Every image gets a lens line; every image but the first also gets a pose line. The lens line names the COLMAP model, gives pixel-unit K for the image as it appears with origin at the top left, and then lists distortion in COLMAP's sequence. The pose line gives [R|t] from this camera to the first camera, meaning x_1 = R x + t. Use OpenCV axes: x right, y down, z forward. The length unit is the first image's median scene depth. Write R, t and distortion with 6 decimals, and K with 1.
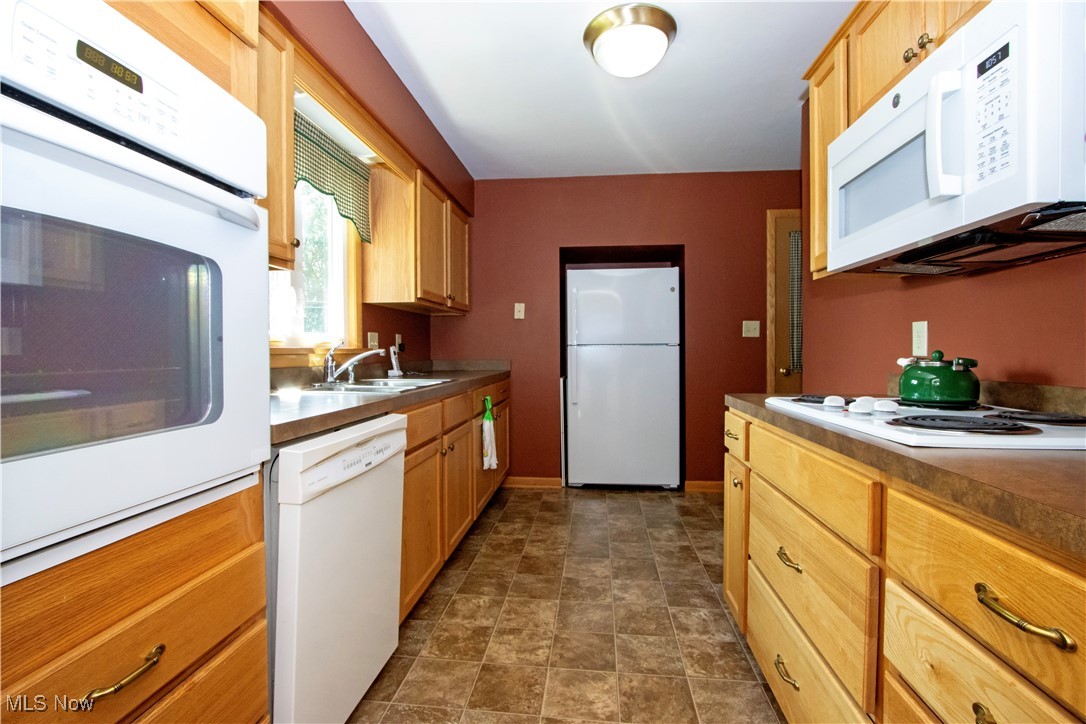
lens RADIAL K [[500.6, 0, 546.5], [0, 500.6, 357.2], [0, 0, 1]] dist [-0.023029, -0.000026]
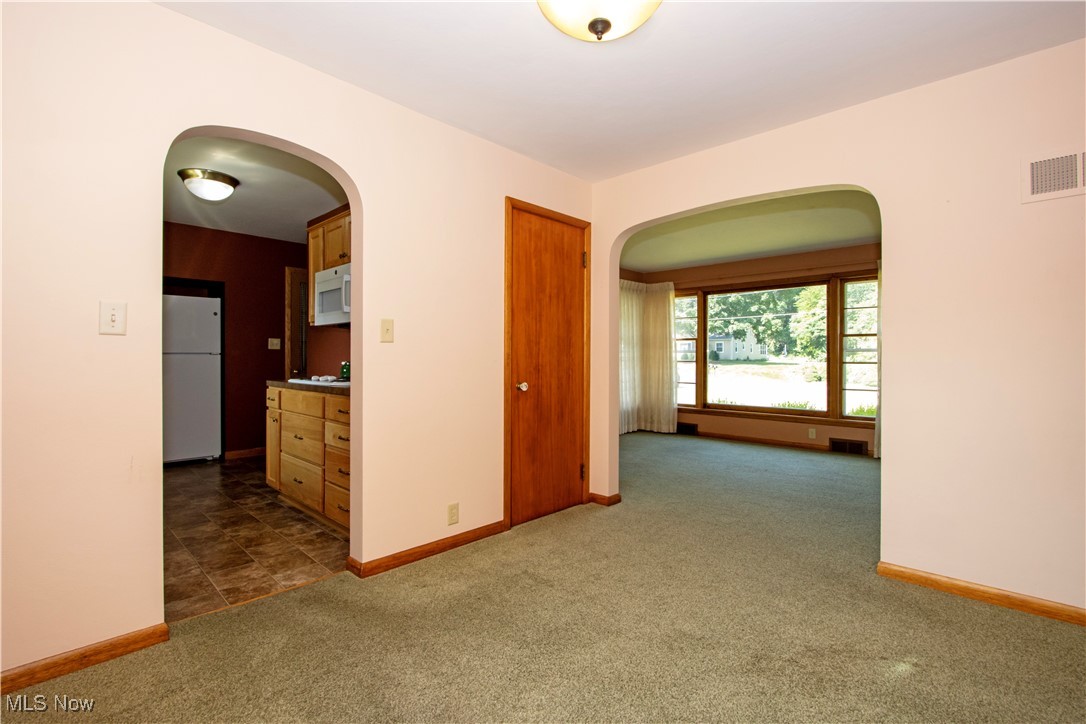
lens RADIAL K [[500.6, 0, 548.2], [0, 500.6, 360.4], [0, 0, 1]] dist [-0.023029, -0.000026]
pose [[0.611572, 0.002882, 0.791184, -0.535331], [0.004516, 0.999964, -0.007133, 0.015587], [-0.791176, 0.007935, 0.611537, -1.126909]]
